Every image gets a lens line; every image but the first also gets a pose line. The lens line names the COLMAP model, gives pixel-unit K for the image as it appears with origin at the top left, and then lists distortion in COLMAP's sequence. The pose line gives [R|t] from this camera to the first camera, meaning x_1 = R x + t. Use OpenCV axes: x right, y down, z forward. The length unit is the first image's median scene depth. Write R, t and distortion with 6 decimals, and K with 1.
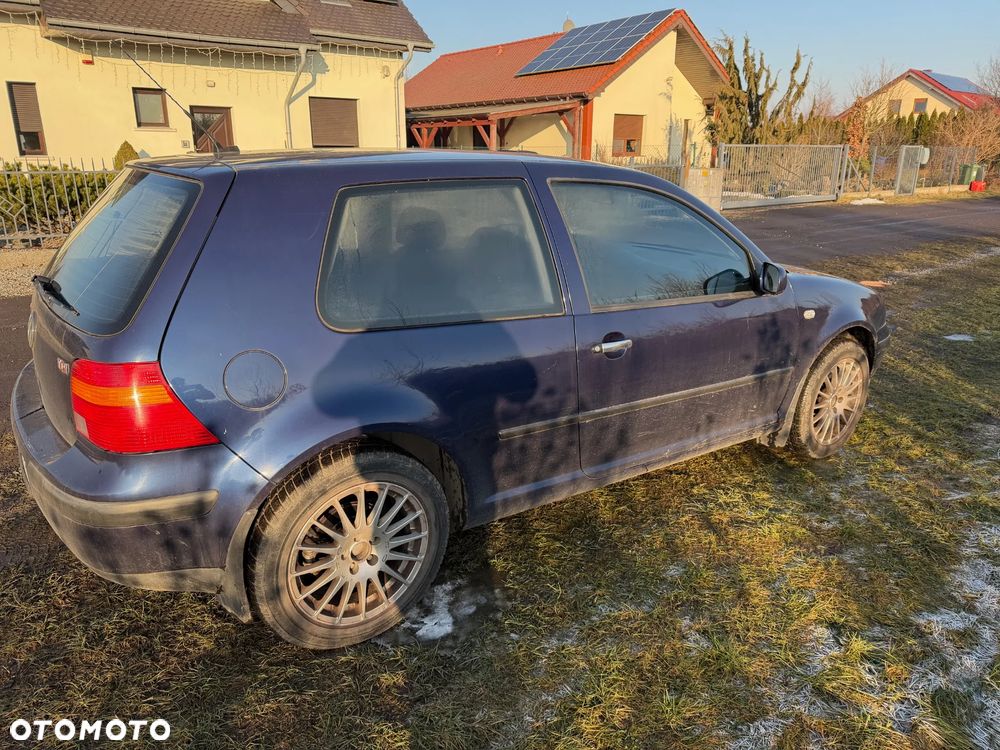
lens RADIAL K [[719.3, 0, 501.1], [0, 719.3, 369.4], [0, 0, 1]] dist [0.022052, -0.023675]
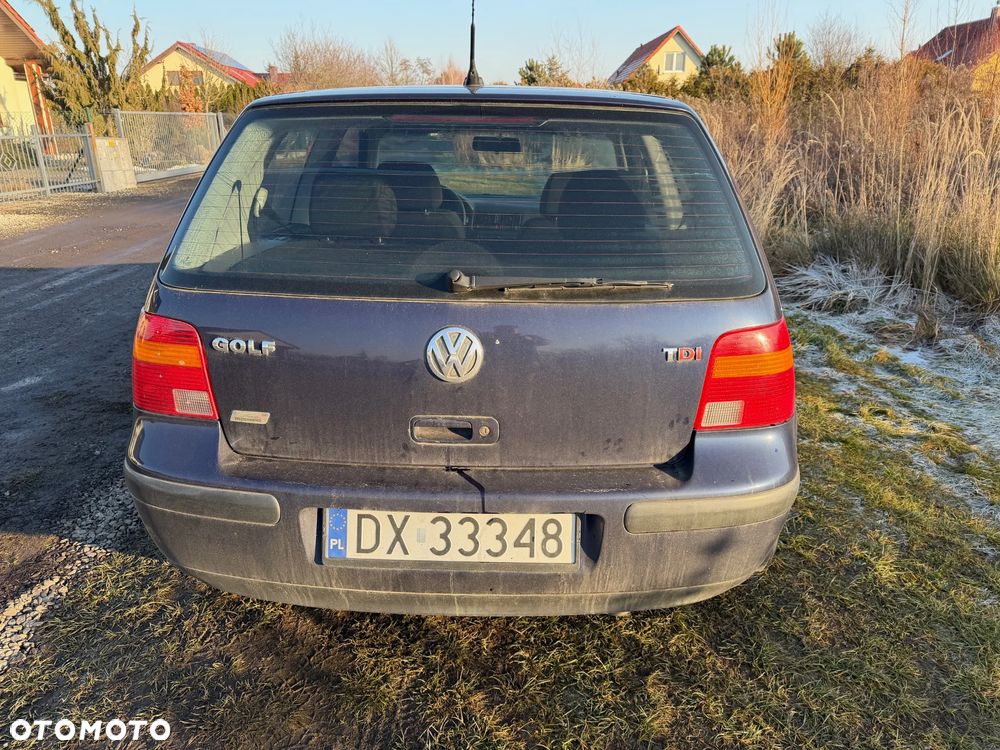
lens RADIAL K [[719.3, 0, 499.1], [0, 719.3, 377.9], [0, 0, 1]] dist [0.022052, -0.023675]
pose [[0.605959, -0.273207, 0.747109, -0.127608], [0.239766, 0.958225, 0.155941, -0.014125], [-0.758503, 0.084638, 0.646150, 0.063123]]
